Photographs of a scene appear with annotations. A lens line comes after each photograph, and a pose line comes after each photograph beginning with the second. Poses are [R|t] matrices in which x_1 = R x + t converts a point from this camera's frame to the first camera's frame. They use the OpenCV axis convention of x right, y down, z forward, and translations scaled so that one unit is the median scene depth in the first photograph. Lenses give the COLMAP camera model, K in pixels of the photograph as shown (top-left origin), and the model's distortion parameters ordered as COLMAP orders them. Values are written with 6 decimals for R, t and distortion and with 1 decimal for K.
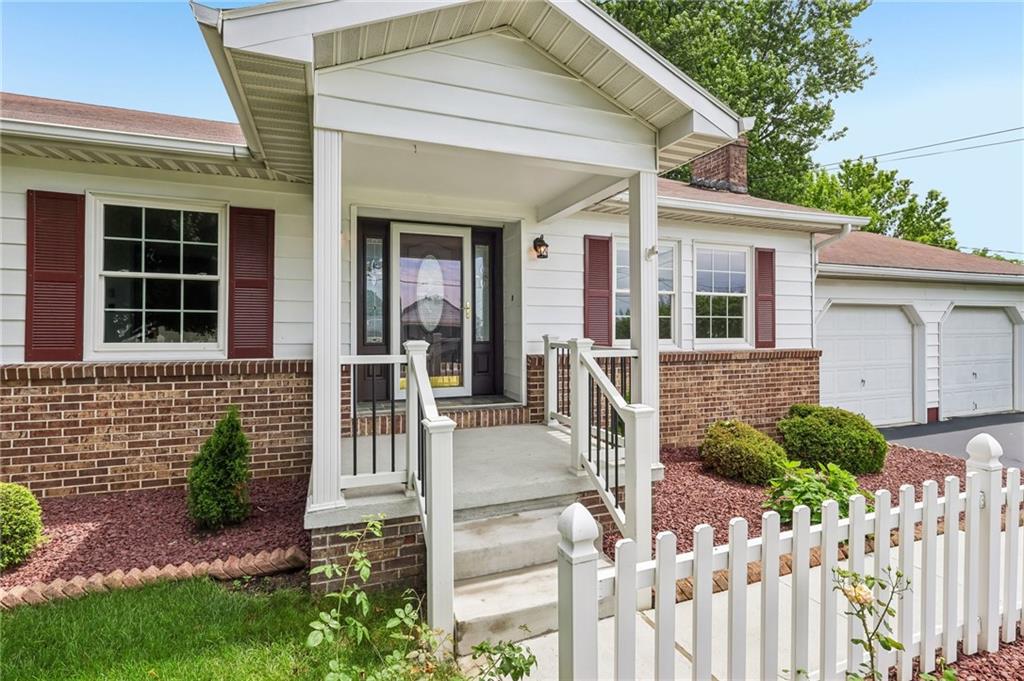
lens RADIAL K [[460.5, 0, 513.1], [0, 460.5, 324.2], [0, 0, 1]] dist [0.006115, 0.000109]
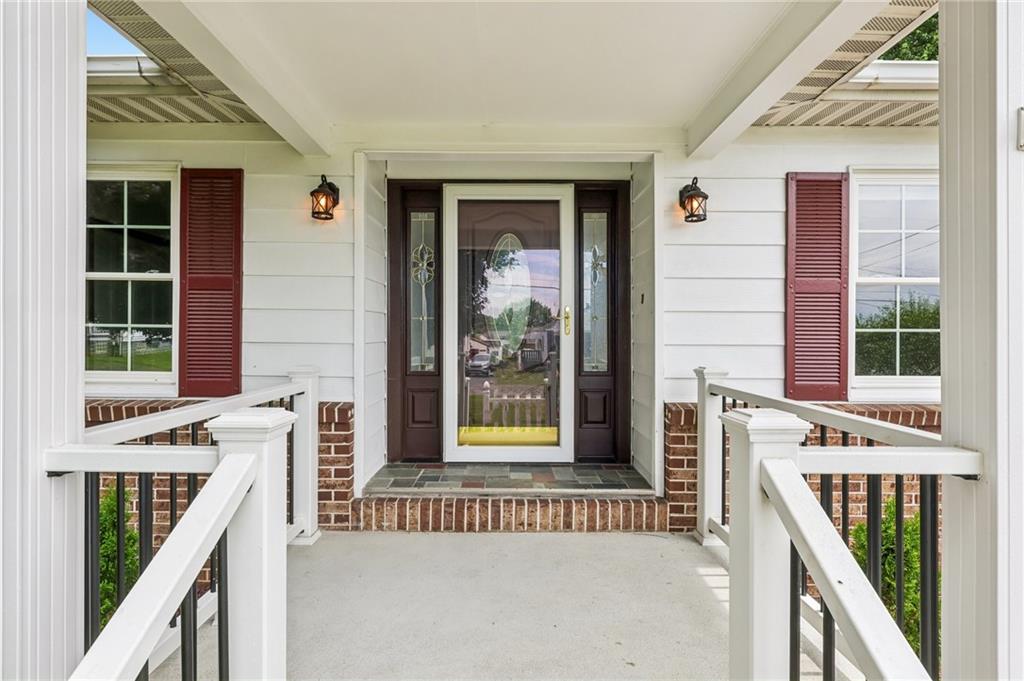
lens RADIAL K [[499.7, 0, 512.0], [0, 499.7, 340.5], [0, 0, 1]] dist [-0.001696, -0.000193]
pose [[0.937990, 0.006594, -0.346601, 0.065089], [-0.002355, 0.999917, 0.012650, -0.013814], [0.346655, -0.011050, 0.937928, 0.388125]]
